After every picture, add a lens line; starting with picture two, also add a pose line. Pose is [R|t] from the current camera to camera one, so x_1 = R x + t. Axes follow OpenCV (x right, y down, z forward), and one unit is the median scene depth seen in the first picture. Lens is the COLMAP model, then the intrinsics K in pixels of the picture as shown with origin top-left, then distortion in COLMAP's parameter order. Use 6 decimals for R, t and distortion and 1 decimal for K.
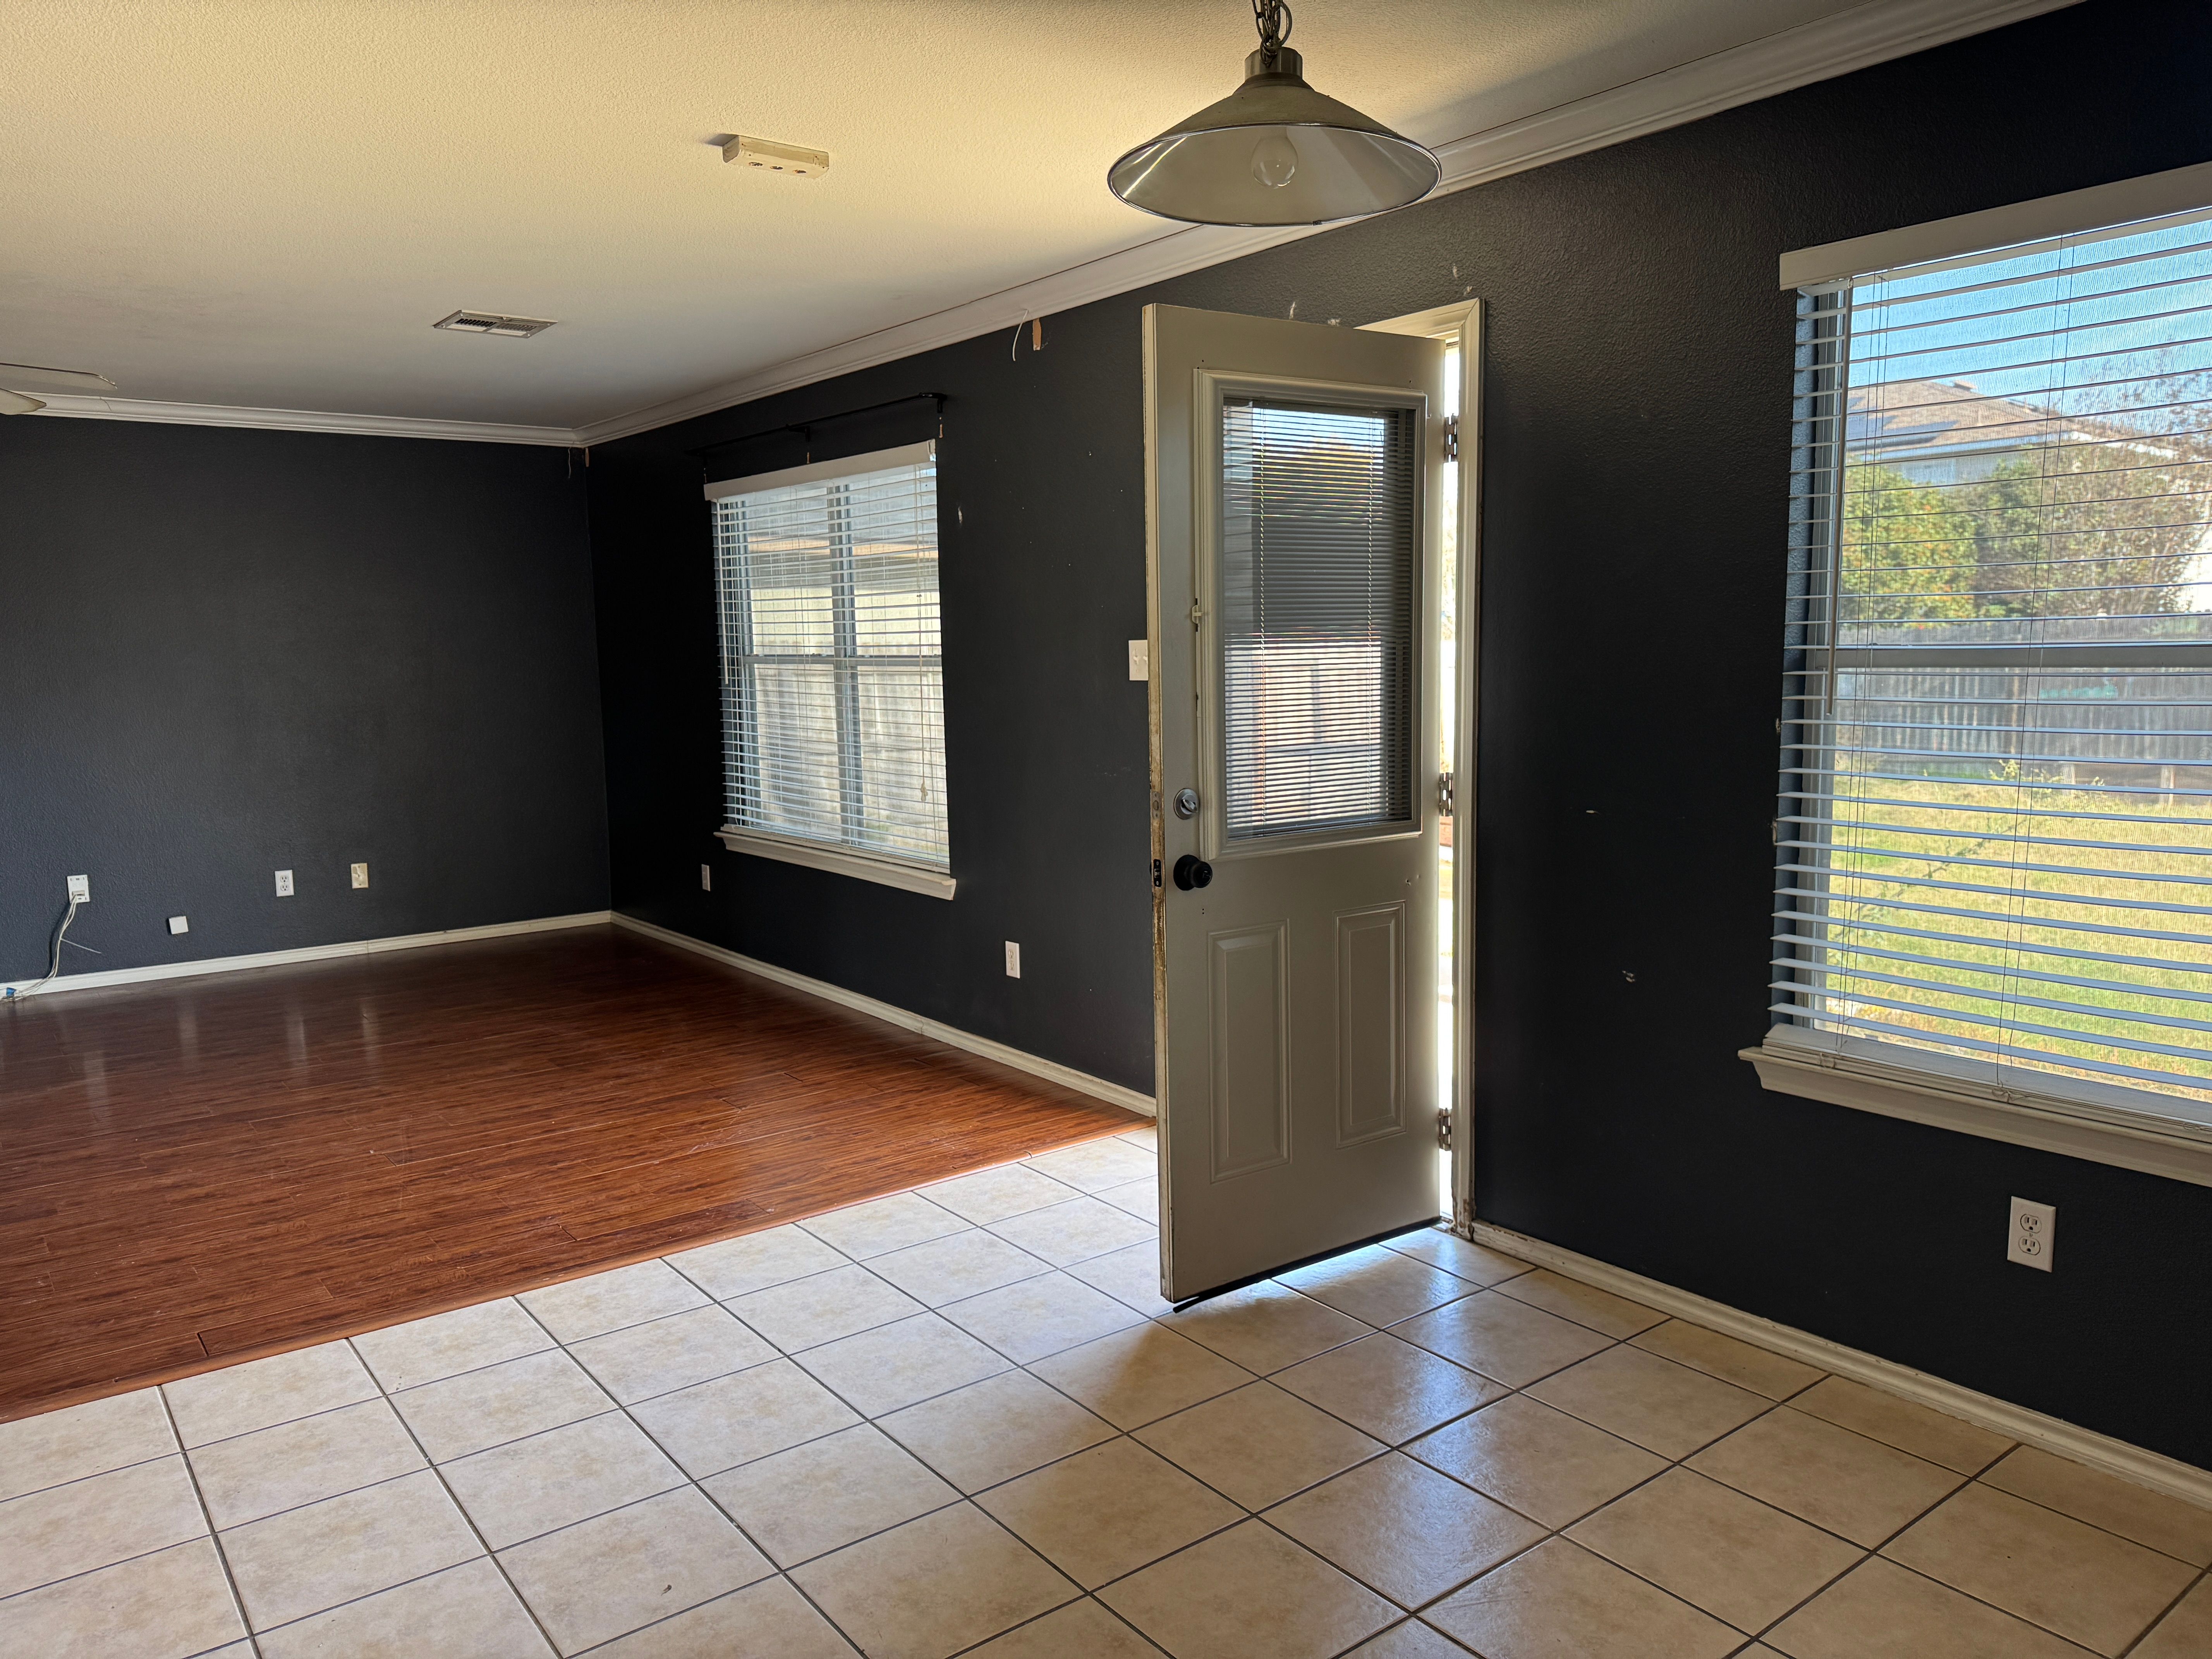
lens RADIAL K [[1539.4, 0, 1078.7], [0, 1539.4, 836.0], [0, 0, 1]] dist [0.122277, -0.180658]
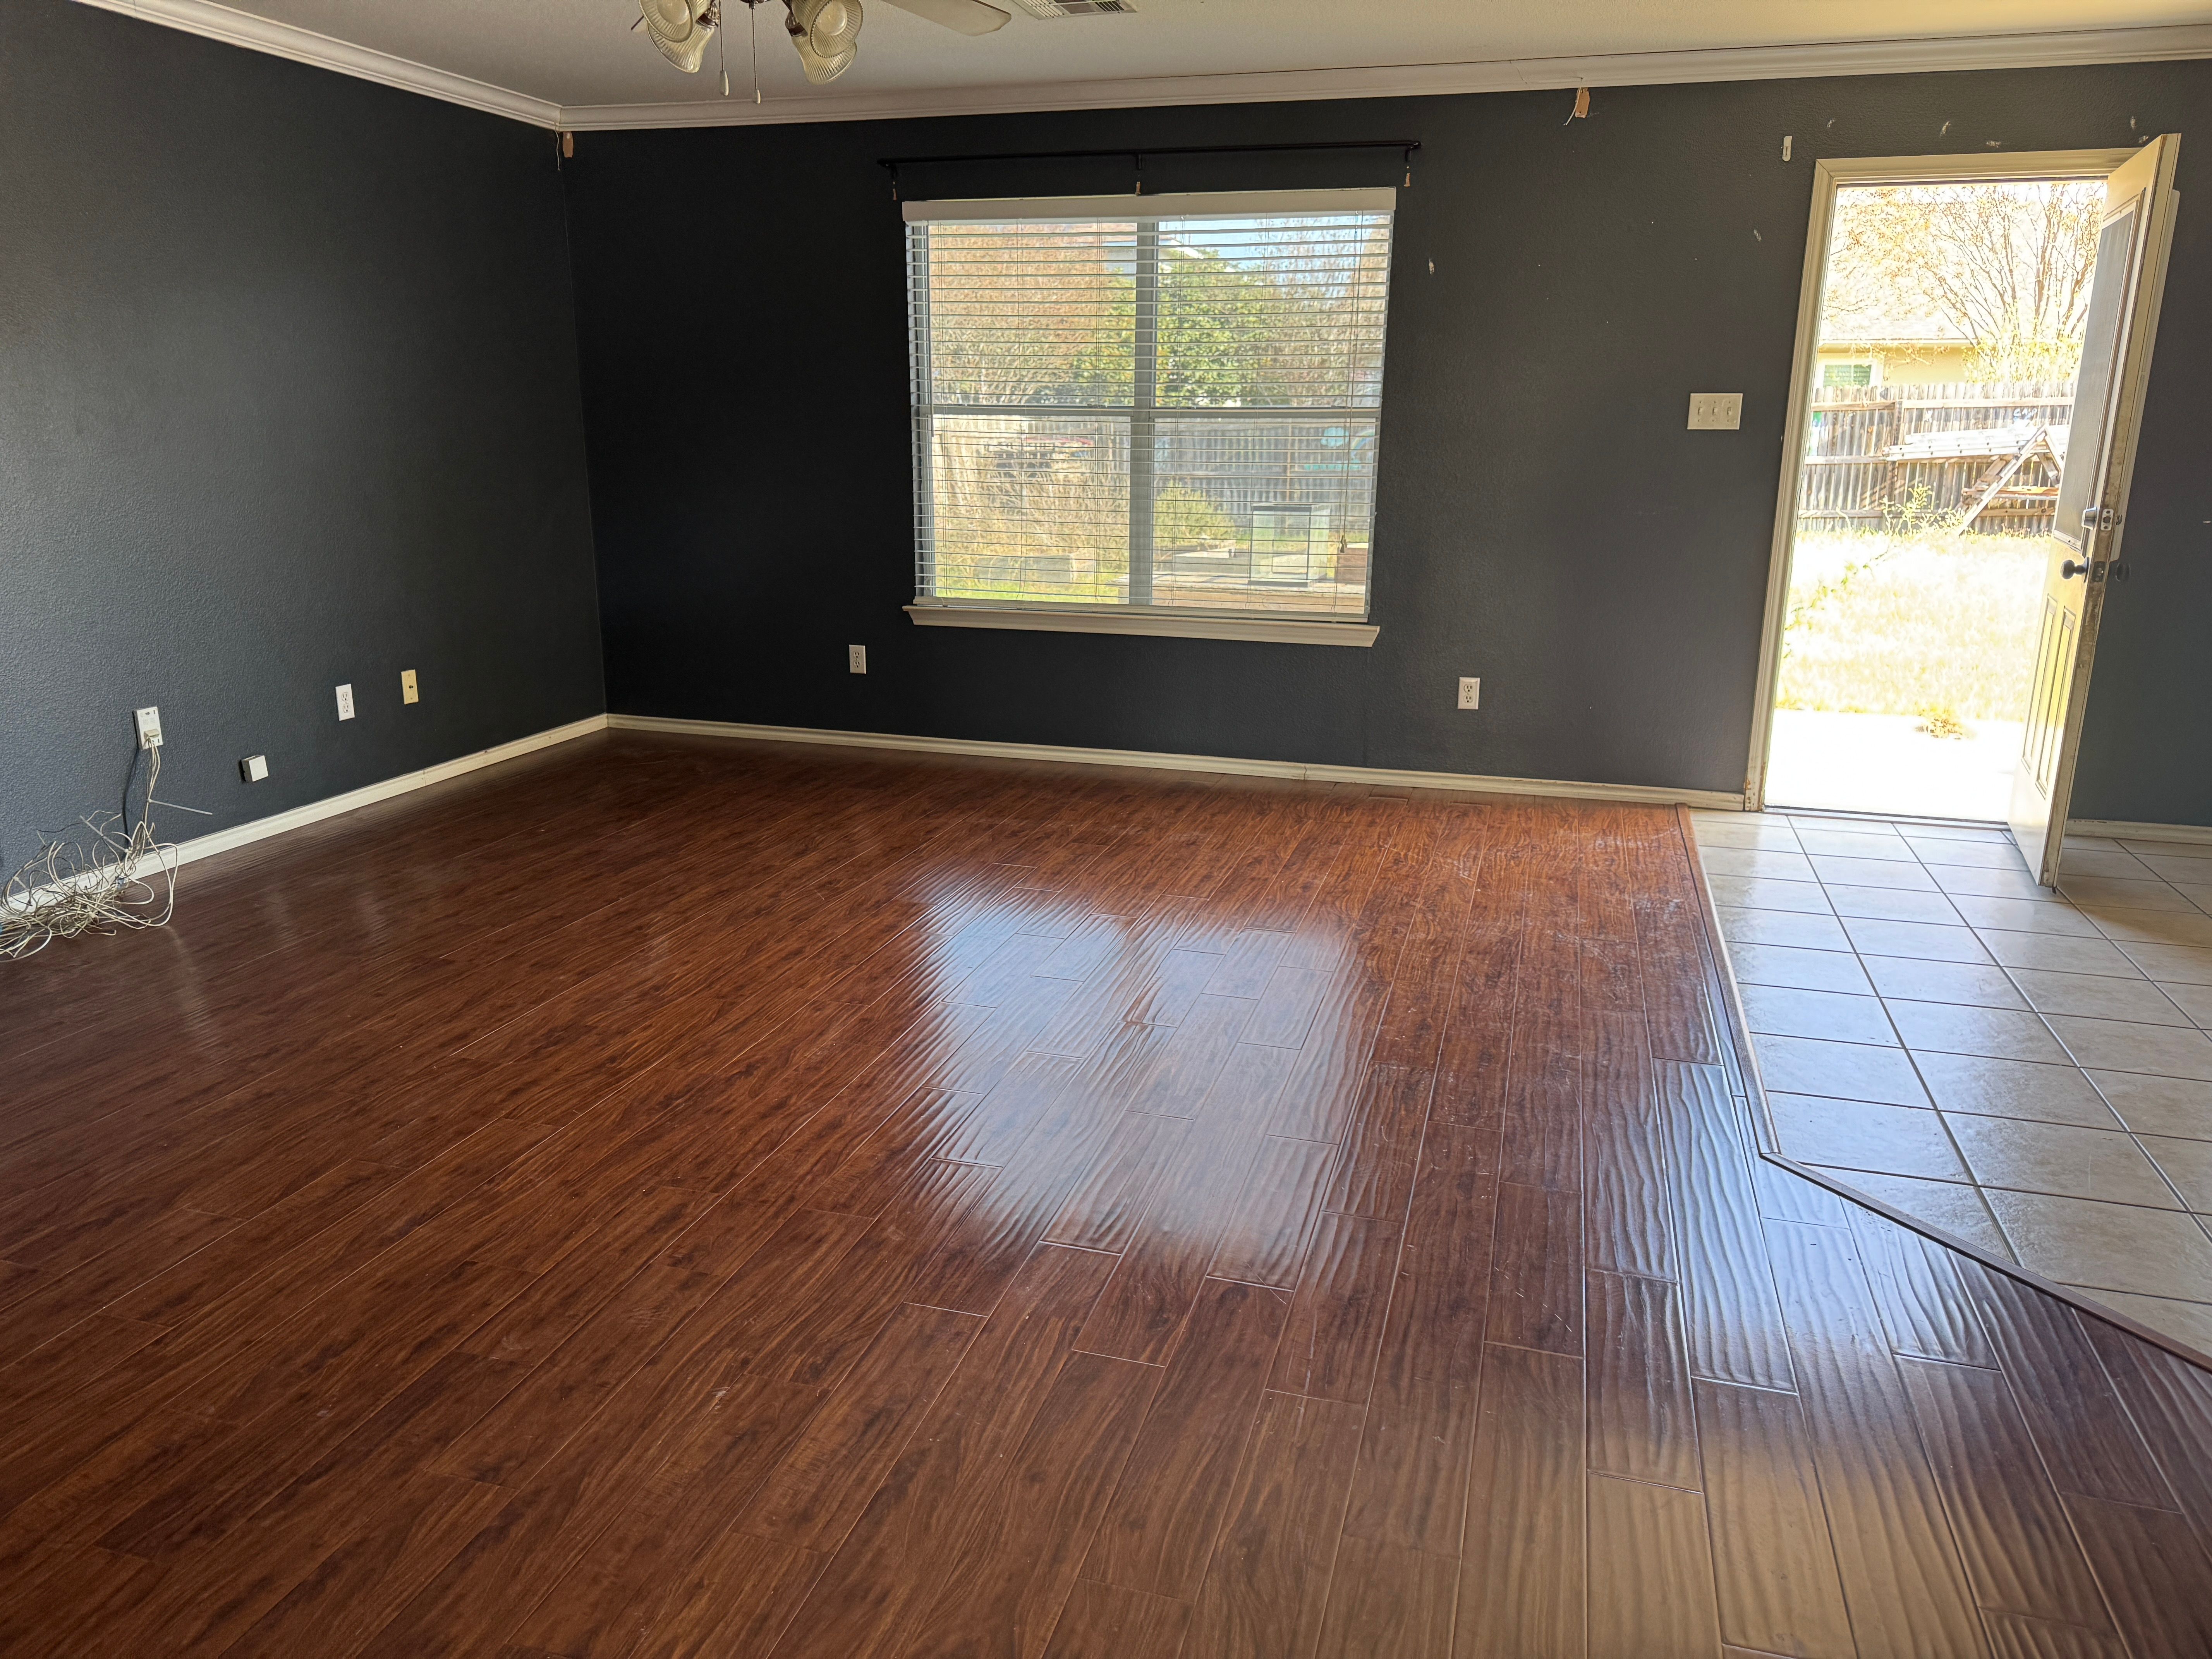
lens RADIAL K [[1541.7, 0, 1106.0], [0, 1541.7, 829.5], [0, 0, 1]] dist [0.134526, -0.217293]
pose [[0.801088, -0.130536, 0.584140, -0.914945], [0.052430, 0.987481, 0.148767, -0.002441], [-0.596246, -0.088549, 0.797903, 0.257542]]
